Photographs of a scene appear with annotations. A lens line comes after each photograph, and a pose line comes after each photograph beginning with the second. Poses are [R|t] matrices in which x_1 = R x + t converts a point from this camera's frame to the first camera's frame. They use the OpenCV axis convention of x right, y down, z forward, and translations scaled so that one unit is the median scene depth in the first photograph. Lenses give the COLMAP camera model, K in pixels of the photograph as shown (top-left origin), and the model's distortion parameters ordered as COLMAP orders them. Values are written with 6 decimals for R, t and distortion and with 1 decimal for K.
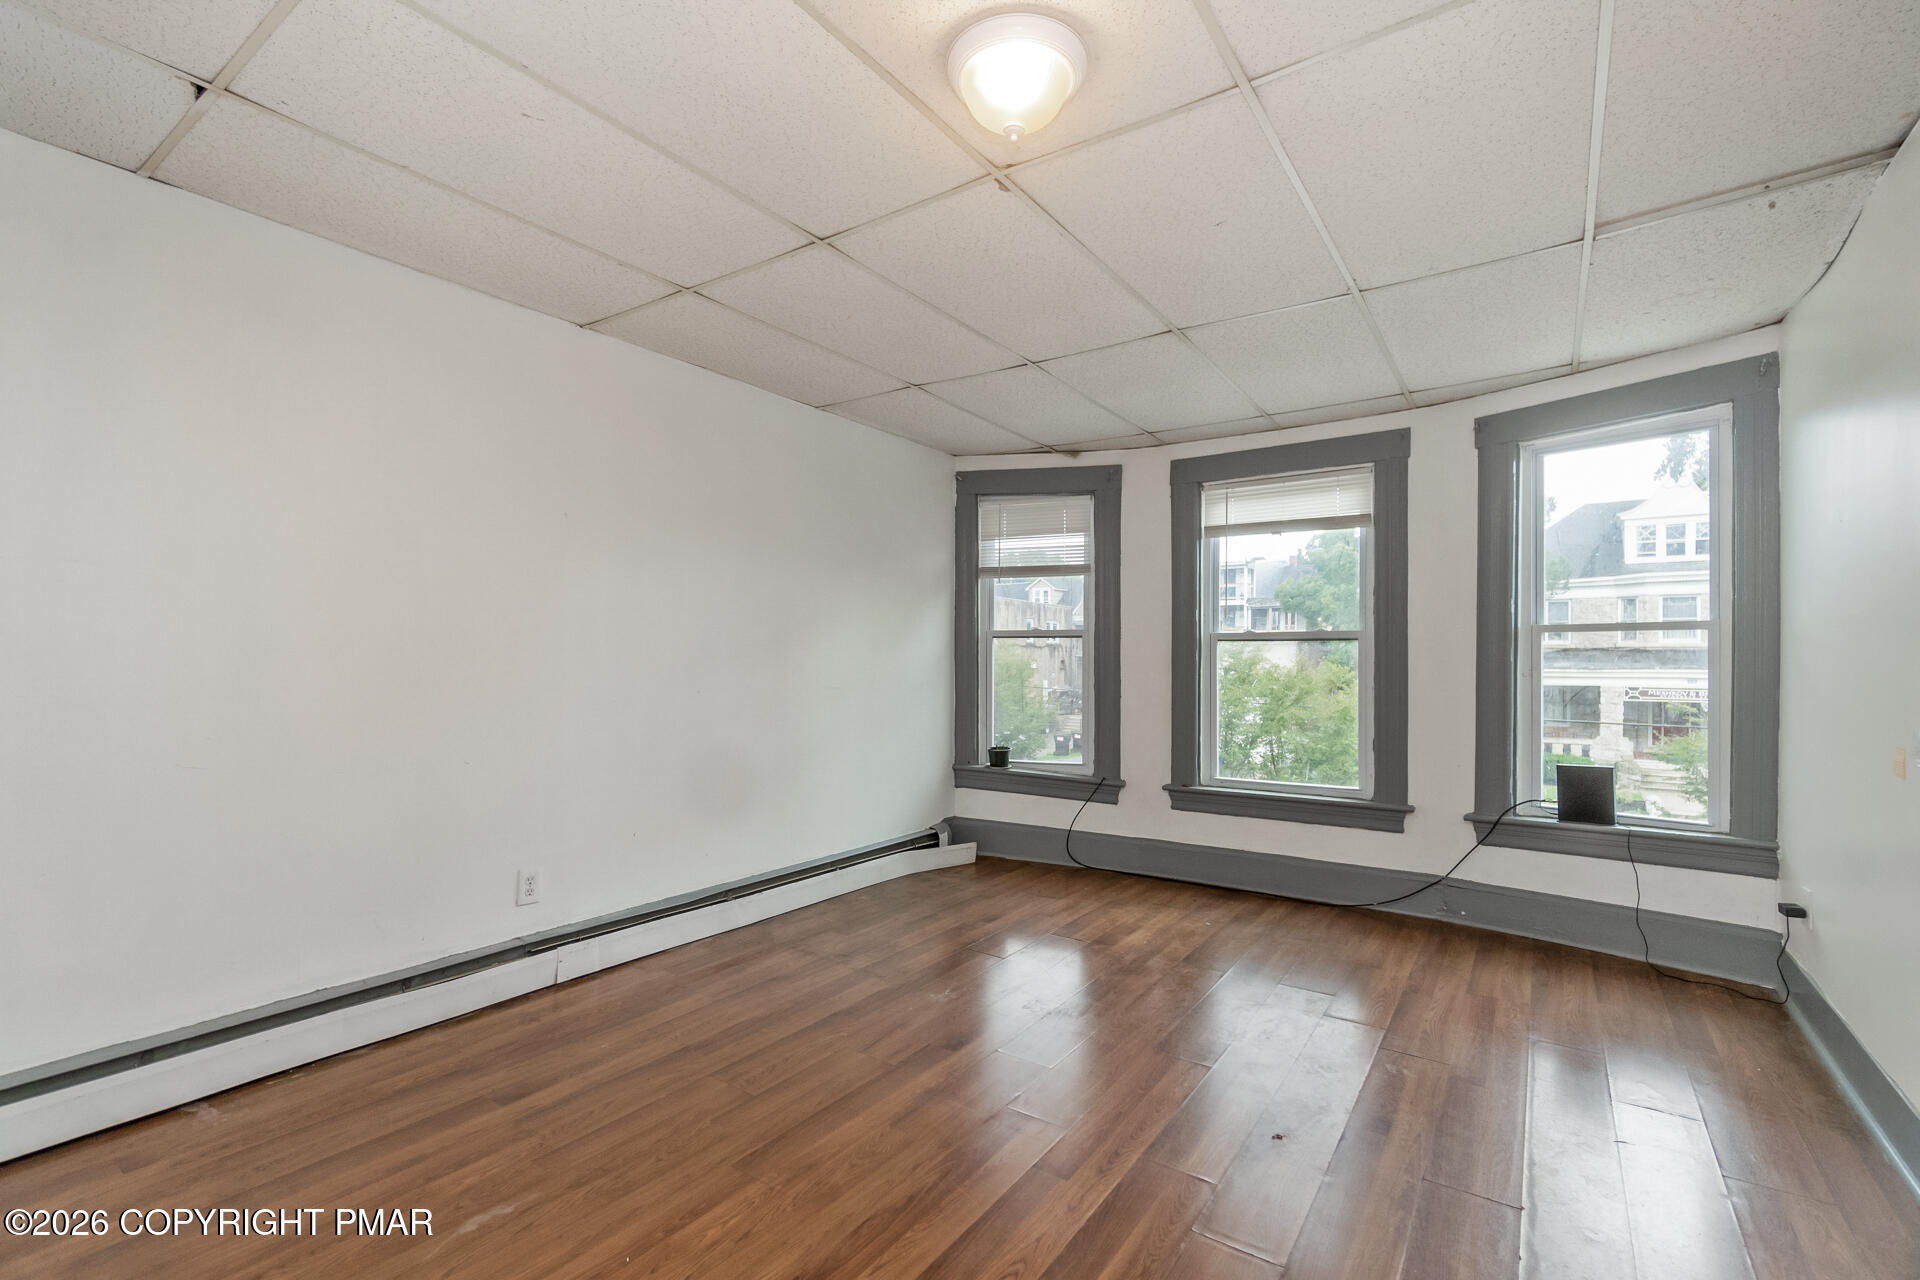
lens RADIAL K [[857.2, 0, 962.7], [0, 857.2, 651.7], [0, 0, 1]] dist [-0.001770, 0.000092]
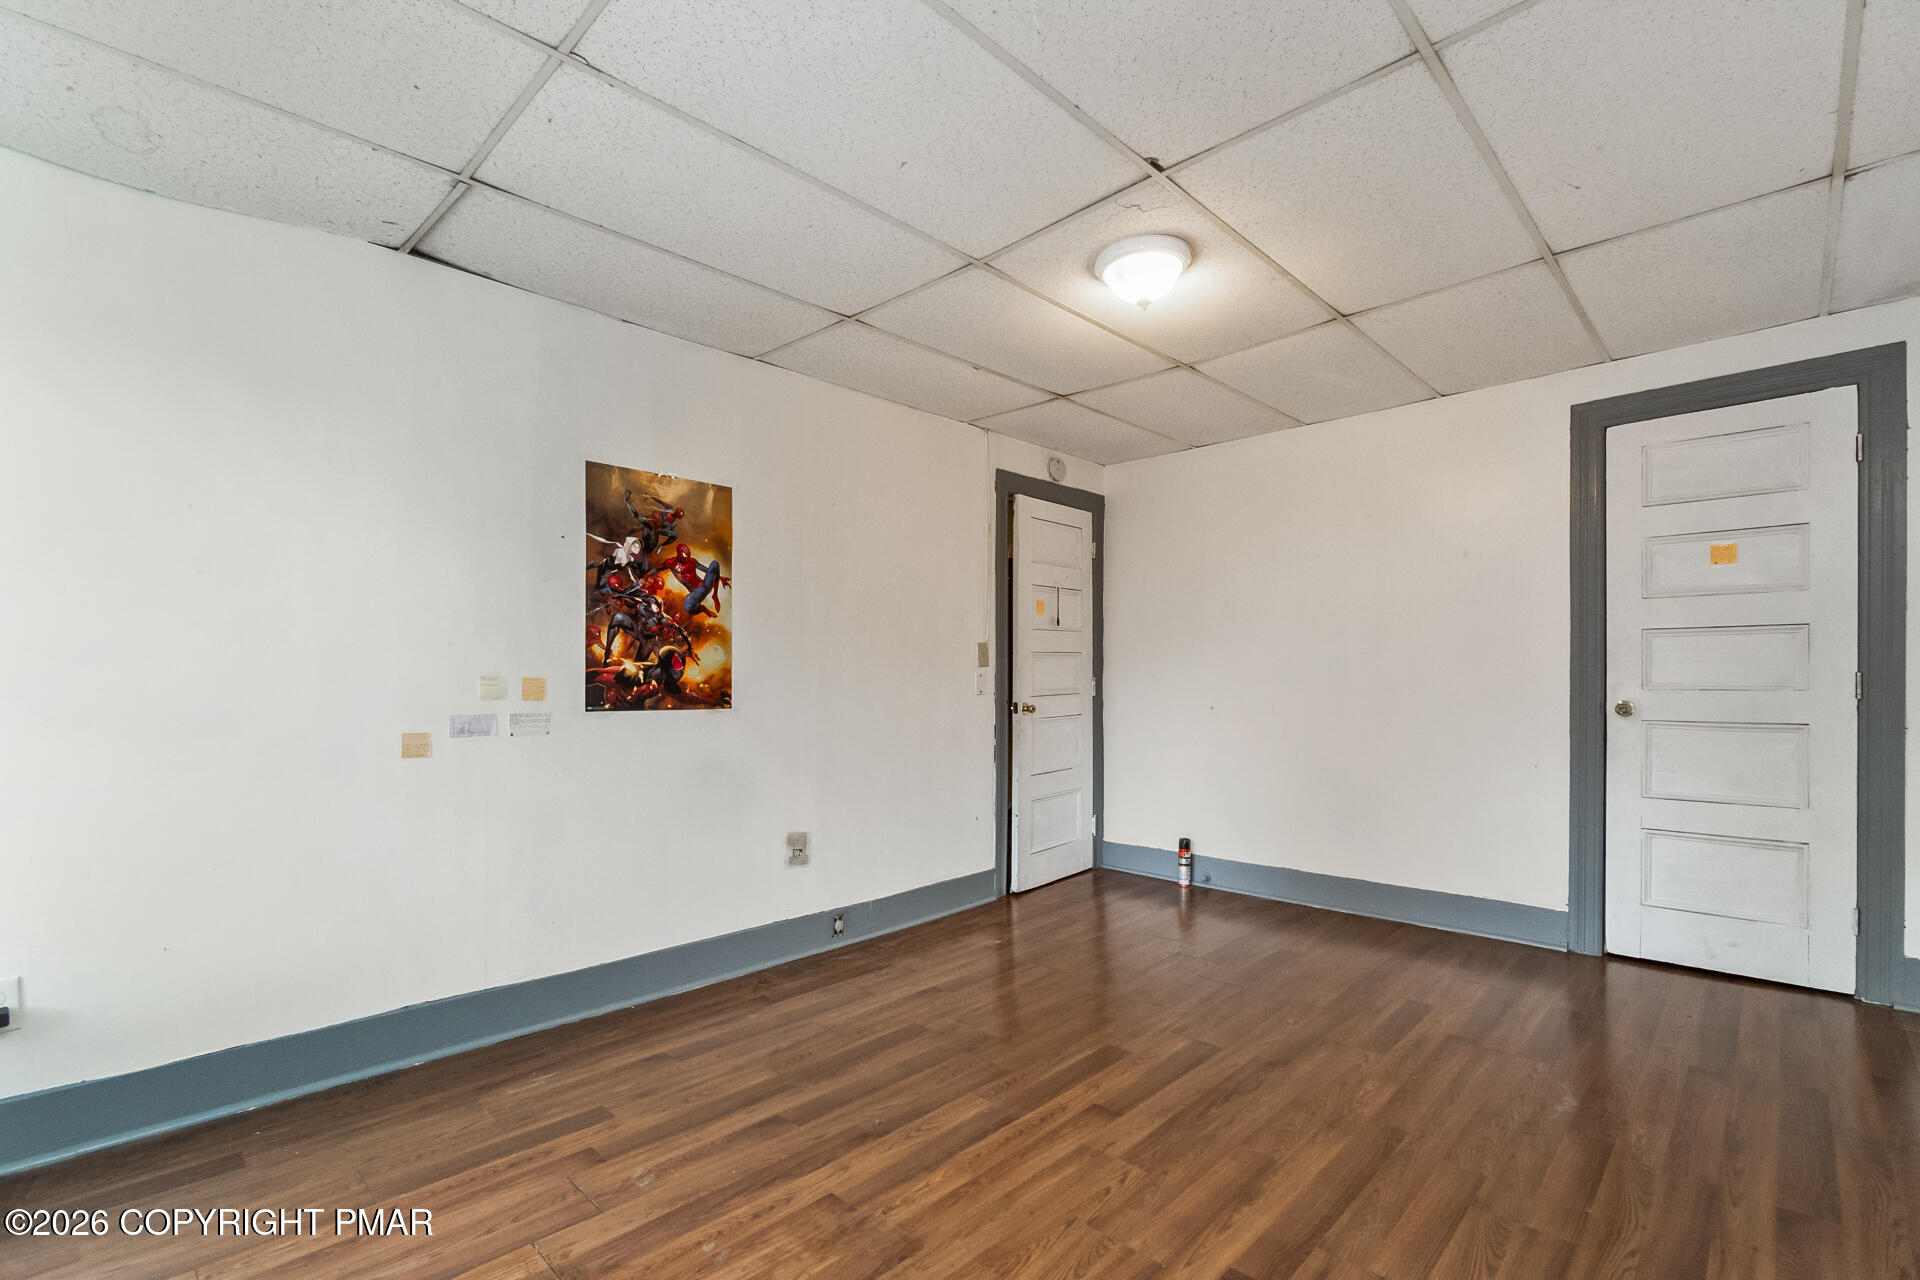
lens RADIAL K [[858.6, 0, 953.5], [0, 858.6, 675.5], [0, 0, 1]] dist [-0.001749, -0.000056]
pose [[-0.986190, -0.002259, 0.165604, 0.057708], [-0.003525, 0.999967, -0.007351, 0.016844], [-0.165582, -0.007833, -0.986165, 1.061965]]
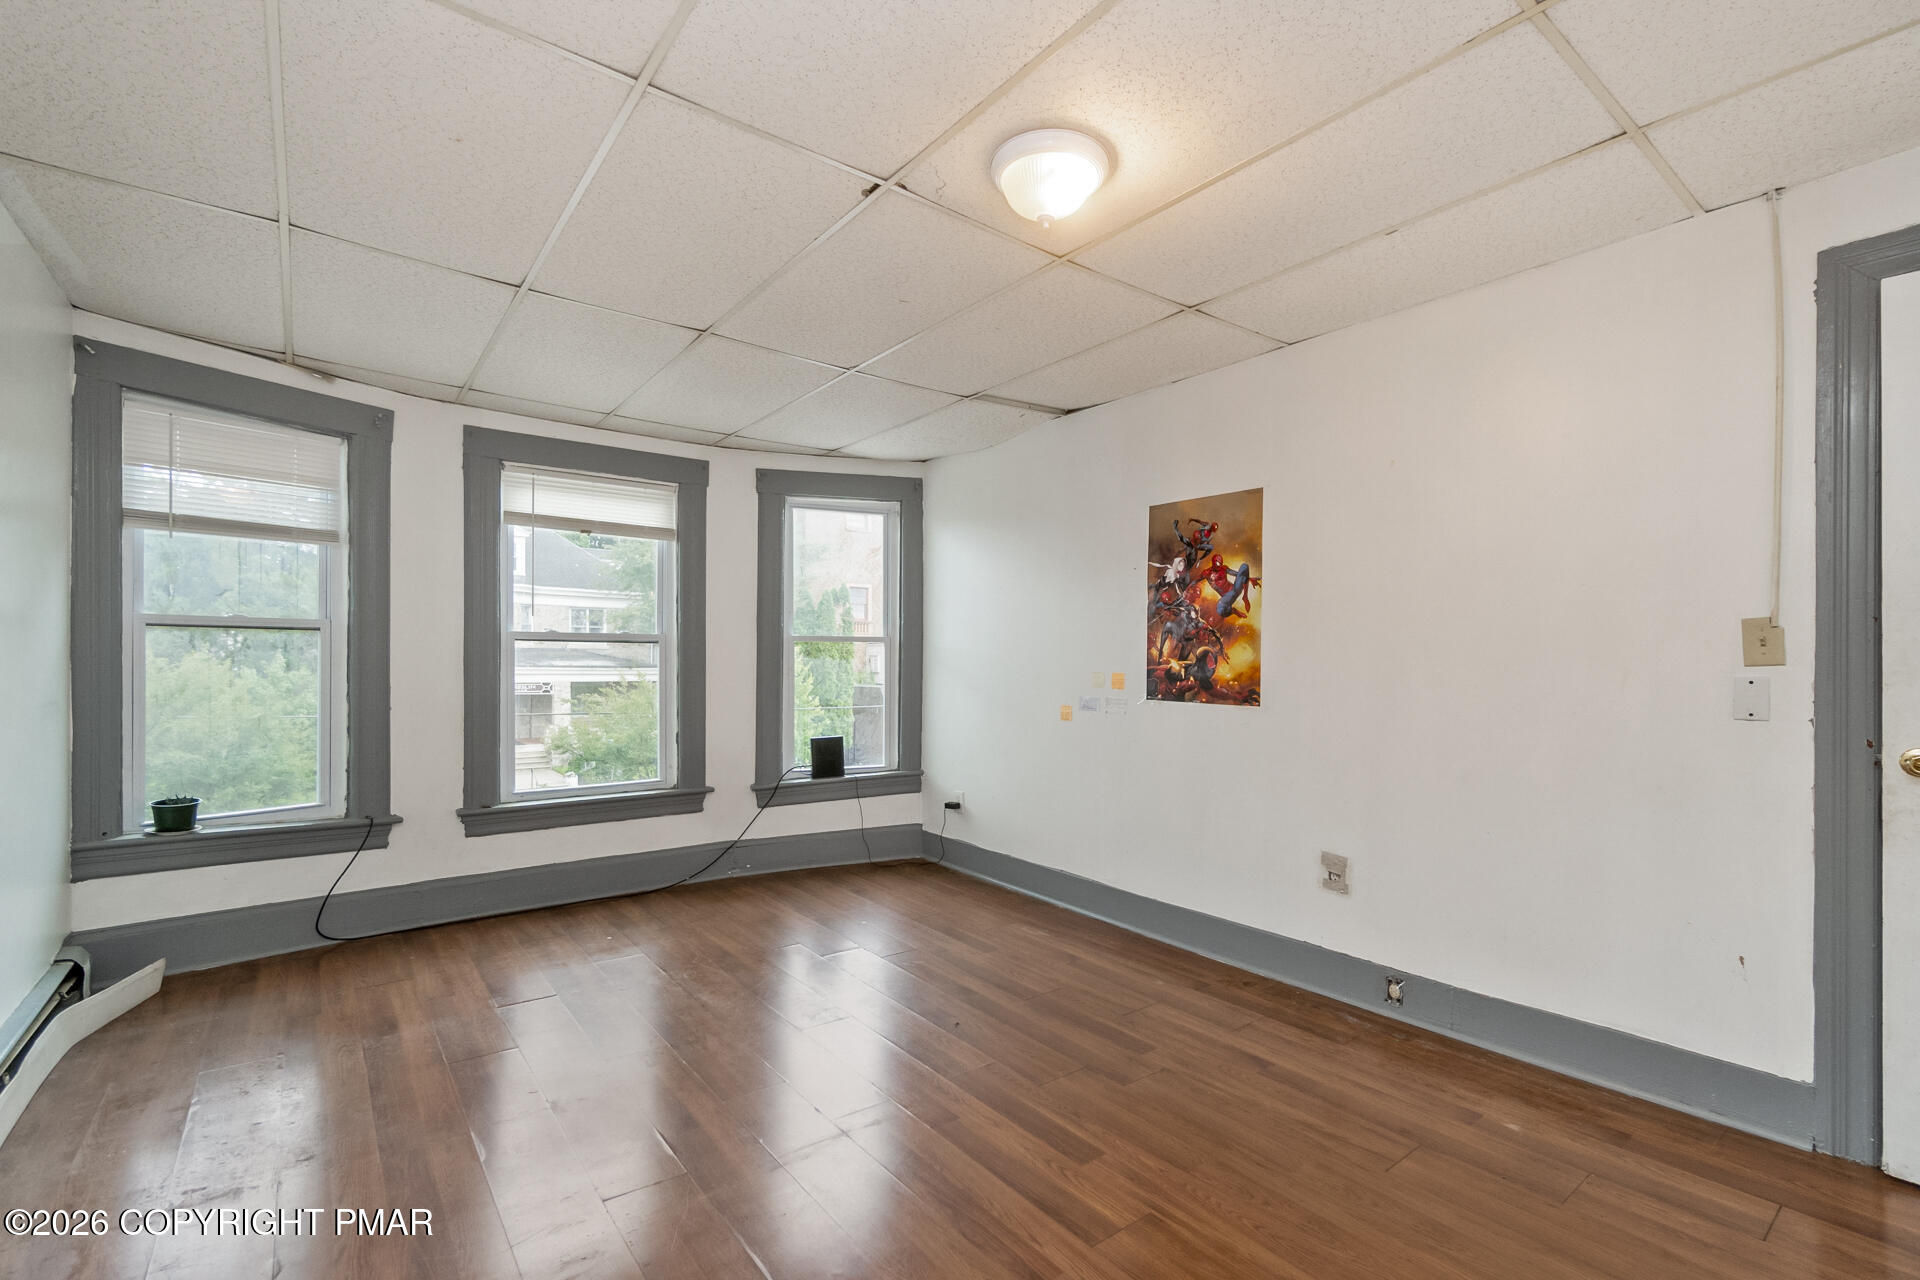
lens RADIAL K [[852.9, 0, 960.0], [0, 852.9, 660.3], [0, 0, 1]] dist [0.001635, 0.000559]
pose [[0.298511, -0.000233, 0.954406, -0.468374], [-0.012524, 0.999913, 0.004161, -0.001259], [-0.954324, -0.013195, 0.298482, 0.319941]]
